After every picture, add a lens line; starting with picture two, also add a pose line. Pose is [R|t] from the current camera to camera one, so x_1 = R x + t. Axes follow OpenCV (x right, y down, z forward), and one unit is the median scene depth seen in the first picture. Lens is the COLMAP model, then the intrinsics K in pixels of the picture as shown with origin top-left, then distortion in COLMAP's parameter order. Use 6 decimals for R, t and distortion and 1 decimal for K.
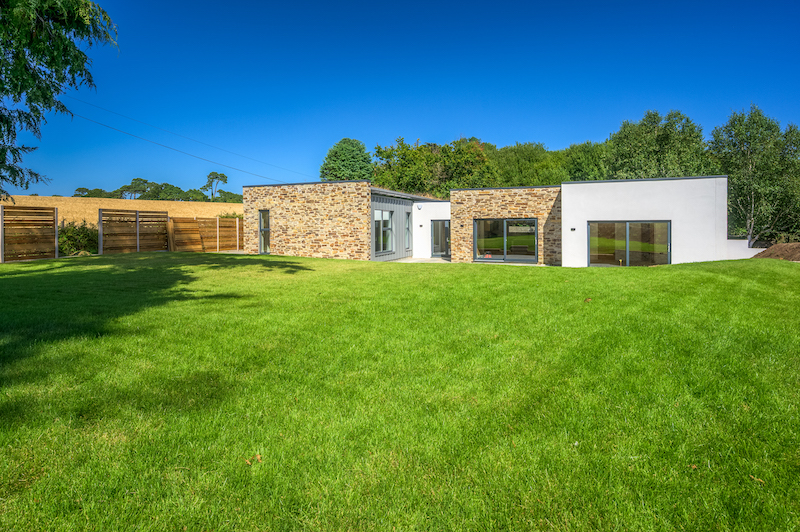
lens RADIAL K [[406.9, 0, 390.5], [0, 406.9, 234.8], [0, 0, 1]] dist [-0.004927, -0.000557]
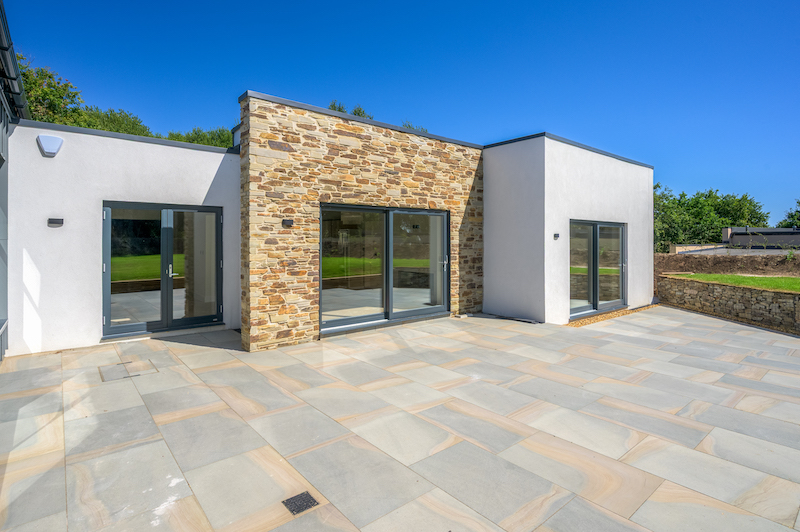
lens RADIAL K [[406.9, 0, 389.5], [0, 406.9, 236.6], [0, 0, 1]] dist [-0.004927, -0.000557]
pose [[0.473385, 0.015151, 0.880726, -0.055407], [0.016411, 0.999527, -0.026016, -0.003239], [-0.880703, 0.026769, 0.472912, 0.823915]]
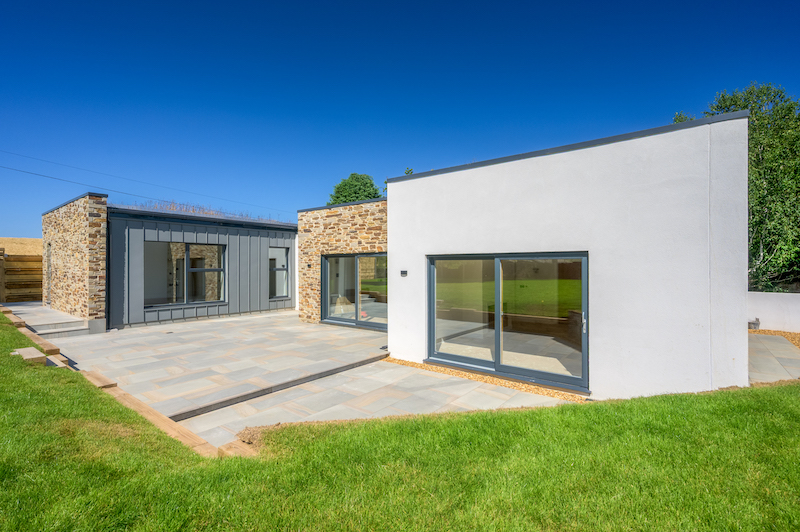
lens RADIAL K [[368.8, 0, 400.0], [0, 368.8, 263.6], [0, 0, 1]] dist [-0.002794, -0.000151]
pose [[0.963229, 0.001144, -0.268678, 0.491452], [-0.009139, 0.999552, -0.028506, -0.010466], [0.268525, 0.029913, 0.962808, 0.493278]]
